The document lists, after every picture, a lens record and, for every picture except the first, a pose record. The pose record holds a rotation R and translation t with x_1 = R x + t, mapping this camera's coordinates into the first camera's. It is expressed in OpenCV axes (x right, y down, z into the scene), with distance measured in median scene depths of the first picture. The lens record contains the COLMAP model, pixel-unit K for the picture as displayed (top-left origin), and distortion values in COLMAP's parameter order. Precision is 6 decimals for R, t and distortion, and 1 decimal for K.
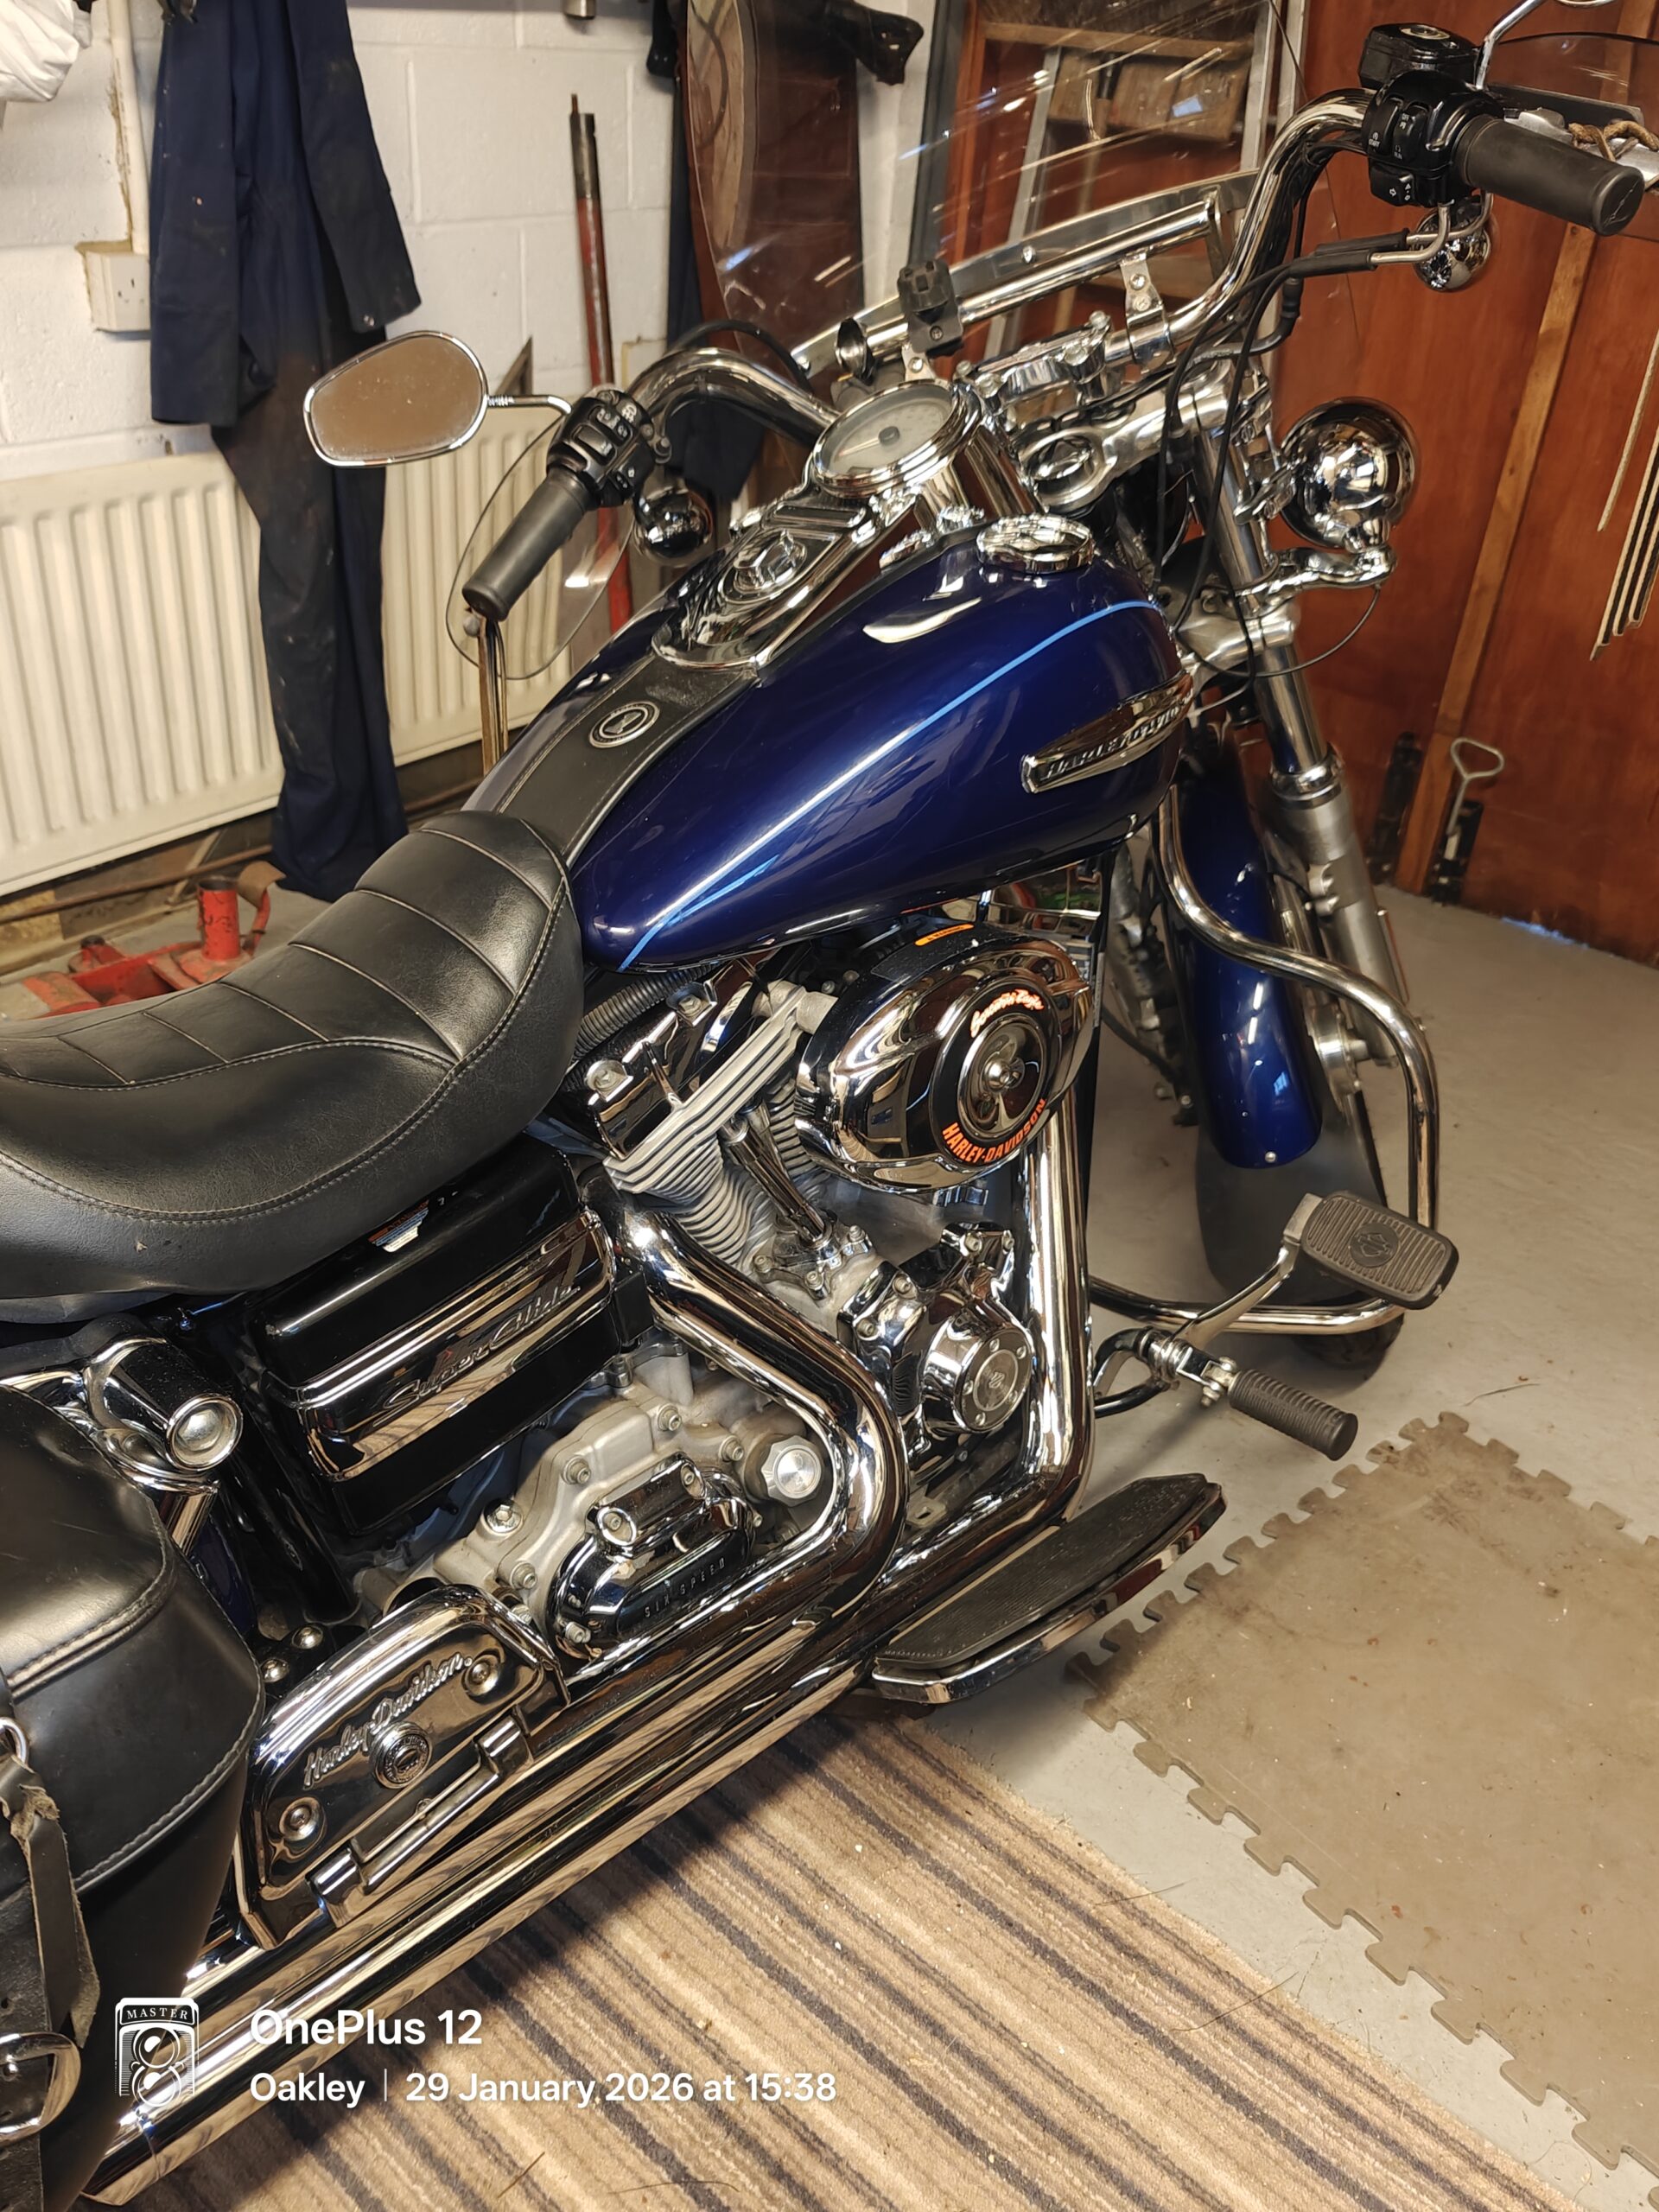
lens RADIAL K [[1837.4, 0, 821.3], [0, 1837.4, 1097.6], [0, 0, 1]] dist [0.018820, -0.011270]
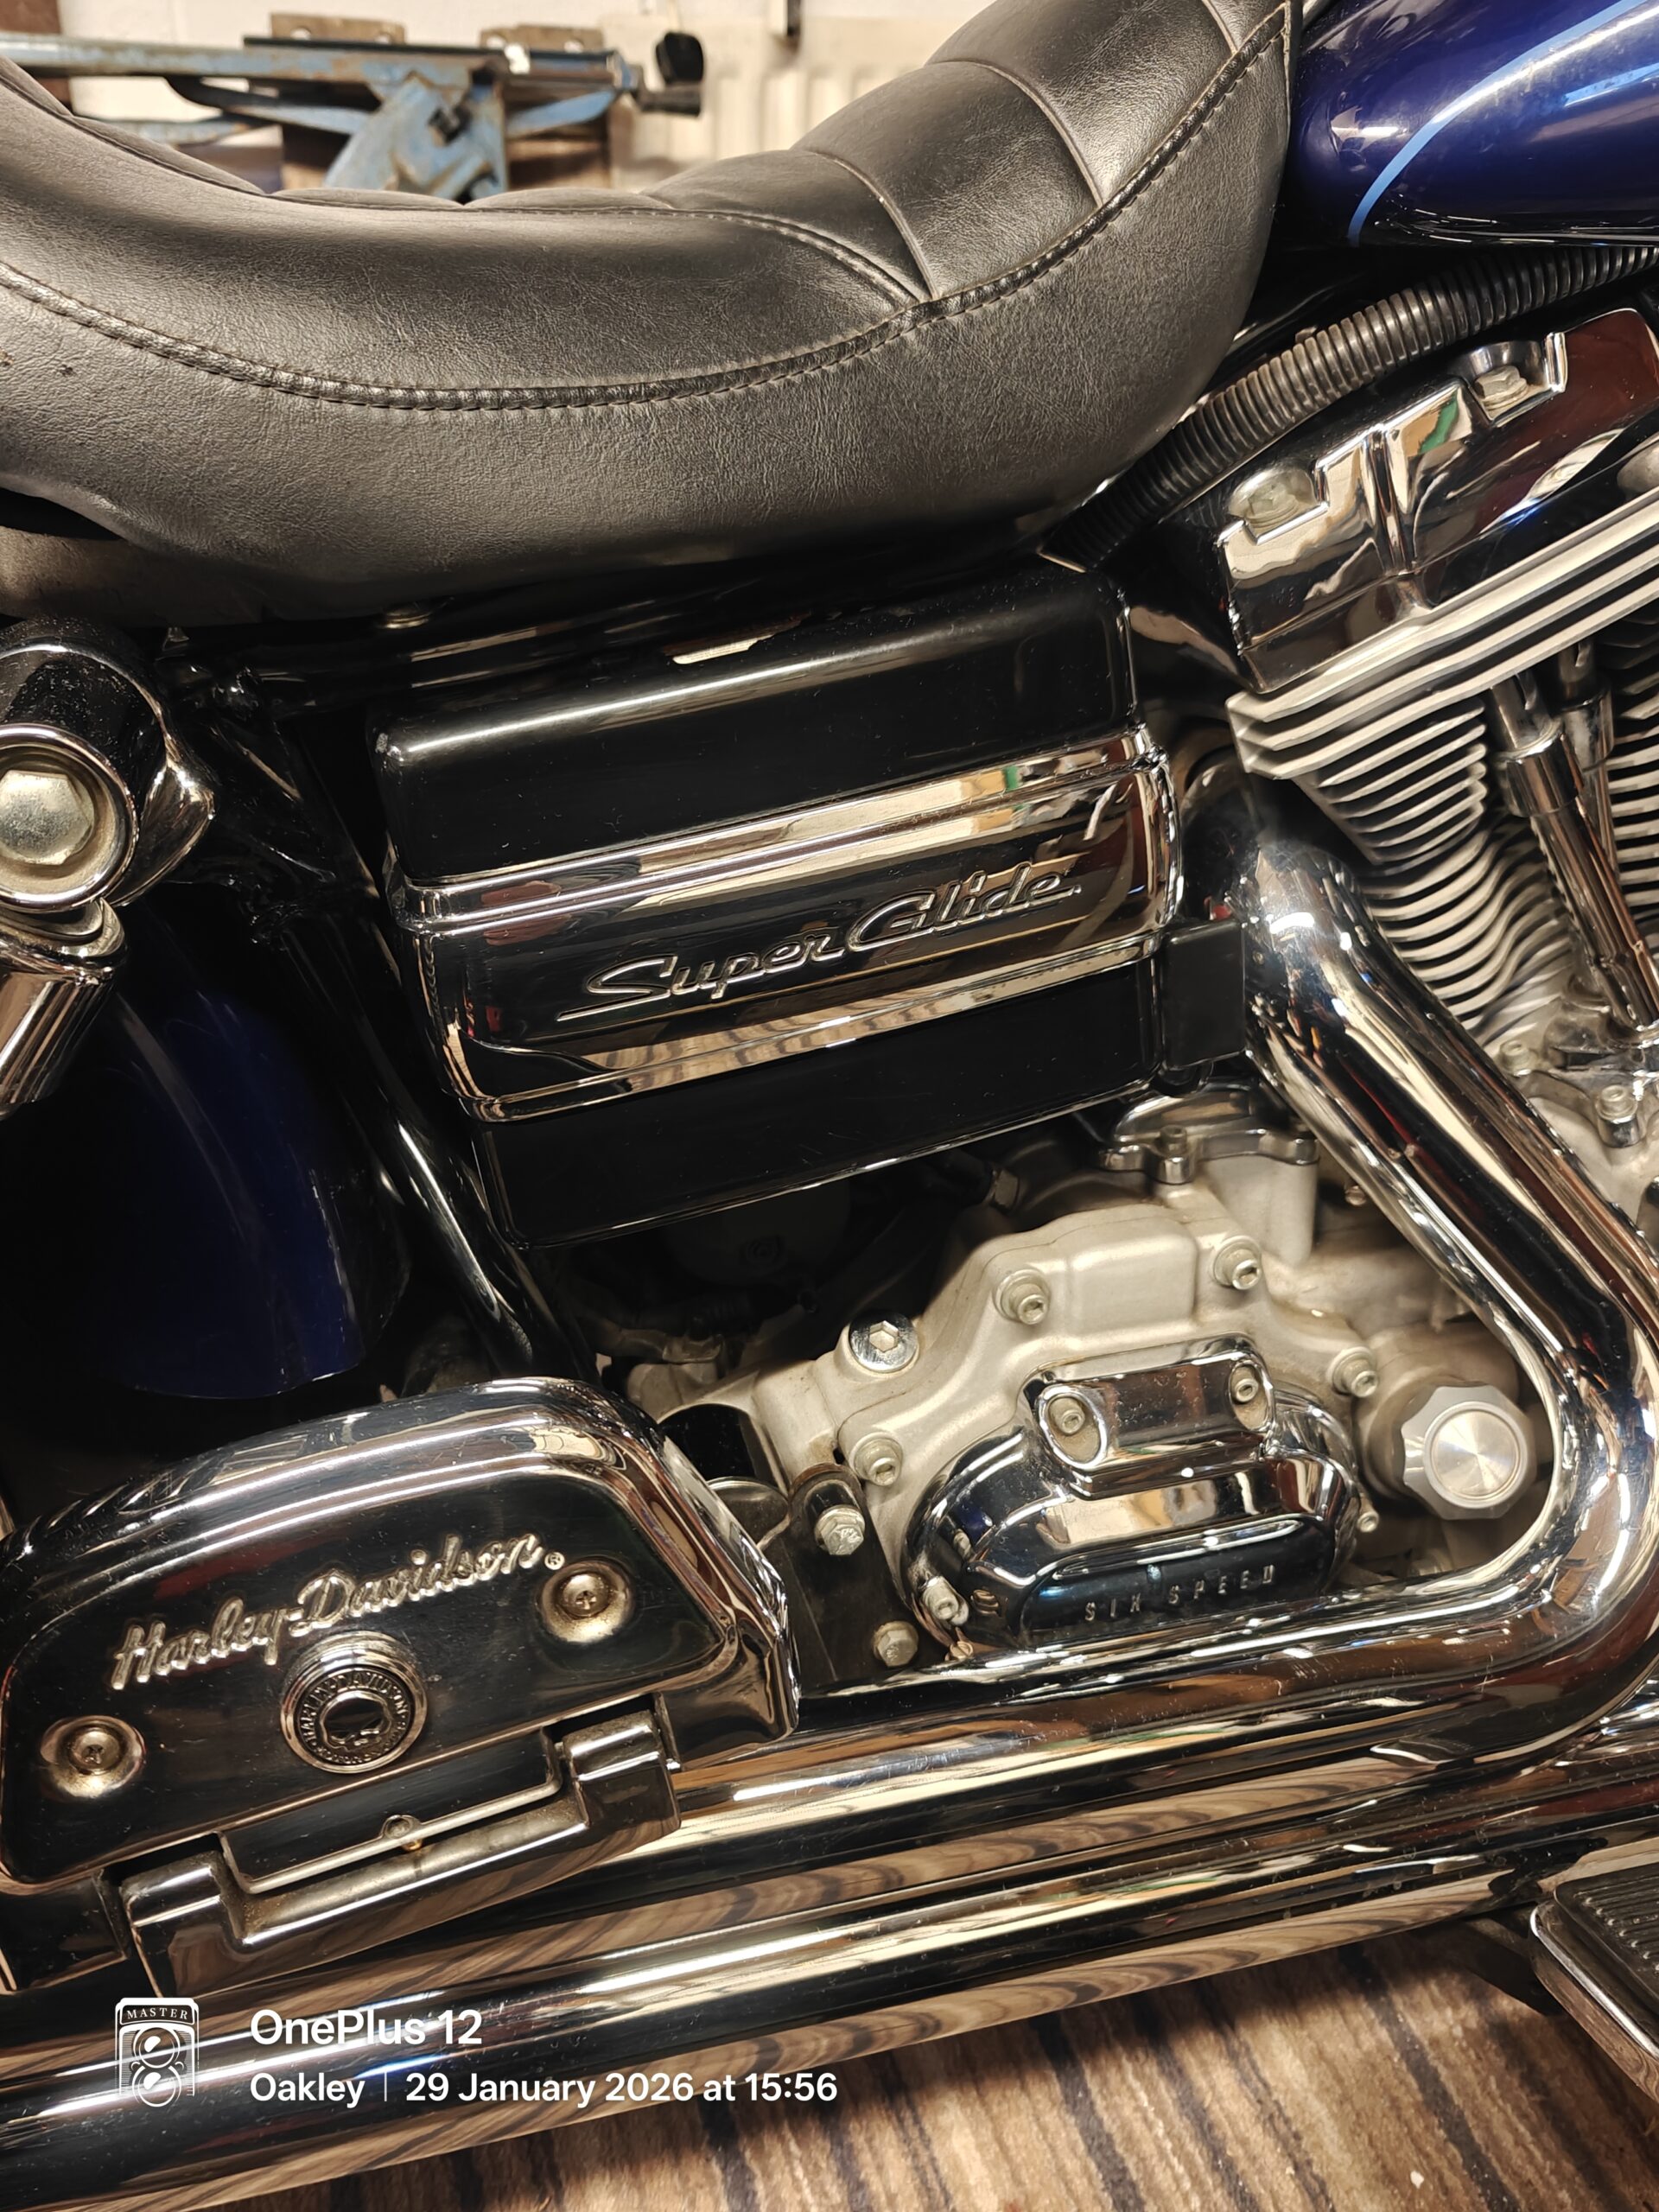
lens RADIAL K [[1837.4, 0, 821.3], [0, 1837.4, 1097.6], [0, 0, 1]] dist [0.018820, -0.011270]
pose [[0.877968, 0.249008, -0.408861, 0.010634], [-0.240335, 0.967911, 0.073403, 0.114554], [0.414019, 0.033819, 0.909640, 0.466920]]
